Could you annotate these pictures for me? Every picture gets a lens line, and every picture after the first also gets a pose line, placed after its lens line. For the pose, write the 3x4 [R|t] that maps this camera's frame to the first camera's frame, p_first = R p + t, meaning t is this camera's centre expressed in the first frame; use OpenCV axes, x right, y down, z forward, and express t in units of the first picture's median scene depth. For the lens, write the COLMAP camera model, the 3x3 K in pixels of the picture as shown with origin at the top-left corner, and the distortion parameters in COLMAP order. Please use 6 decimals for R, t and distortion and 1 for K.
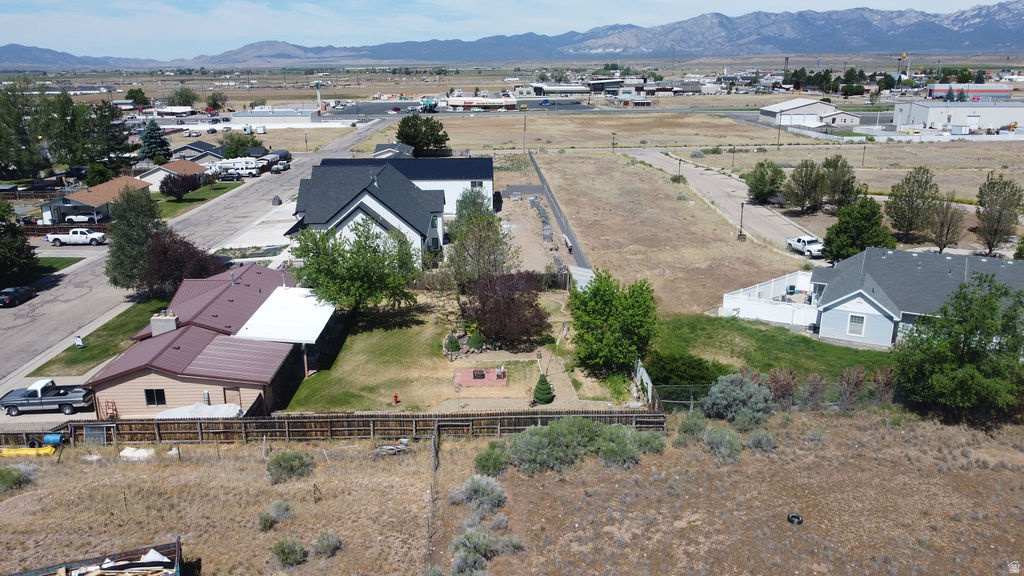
lens RADIAL K [[774.5, 0, 512.8], [0, 774.5, 289.6], [0, 0, 1]] dist [-0.002983, -0.005633]
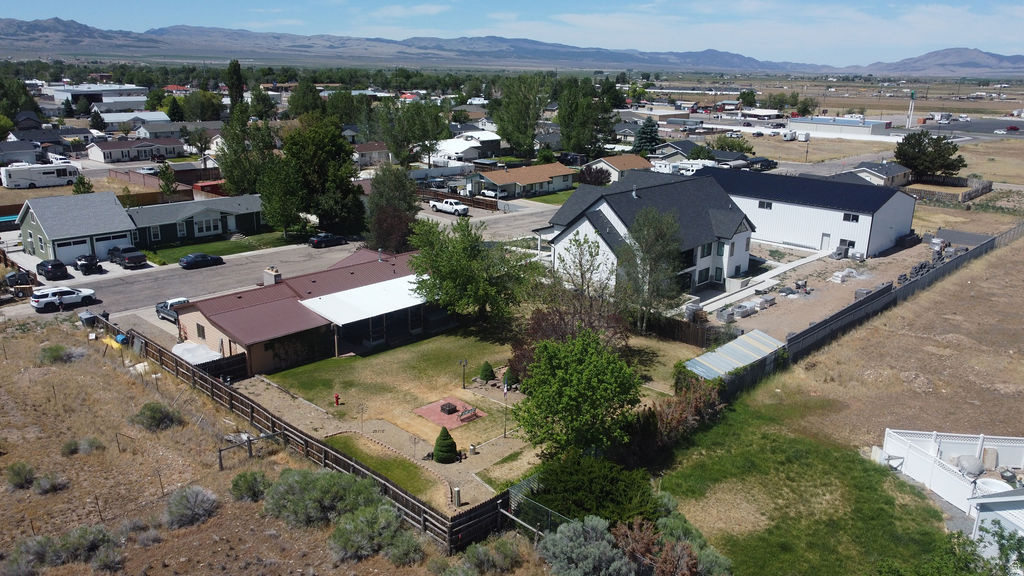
lens RADIAL K [[774.5, 0, 509.8], [0, 774.5, 286.3], [0, 0, 1]] dist [-0.002983, -0.005633]
pose [[0.698453, 0.213587, -0.683040, 0.326619], [-0.221528, 0.972074, 0.077441, -0.061763], [0.680506, 0.097223, 0.726264, 0.223475]]
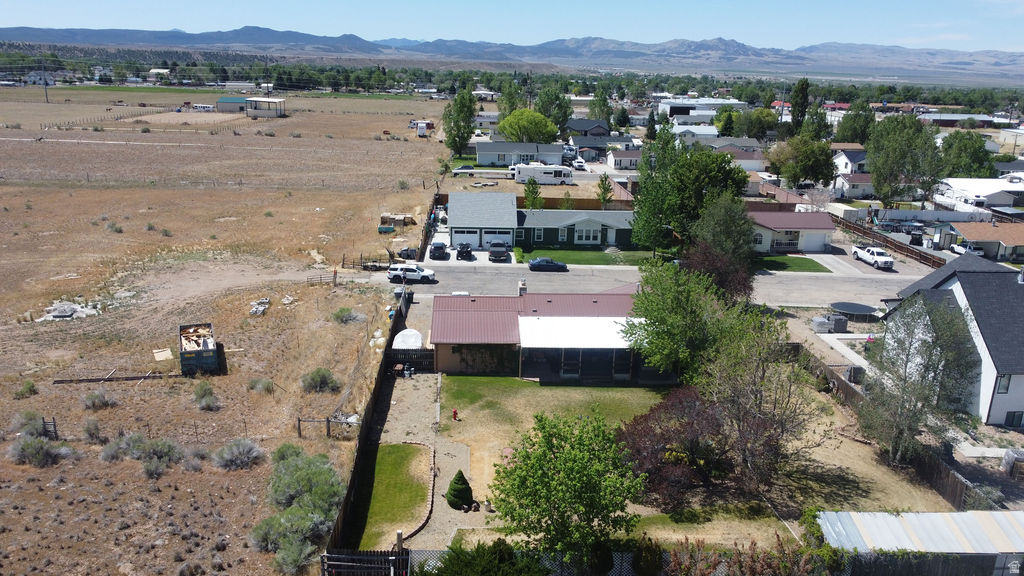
lens RADIAL K [[774.5, 0, 511.5], [0, 774.5, 287.6], [0, 0, 1]] dist [-0.002983, -0.005633]
pose [[0.007353, 0.279237, -0.960194, 0.392975], [-0.305675, 0.914885, 0.263719, -0.151042], [0.952108, 0.291568, 0.092083, 0.482298]]
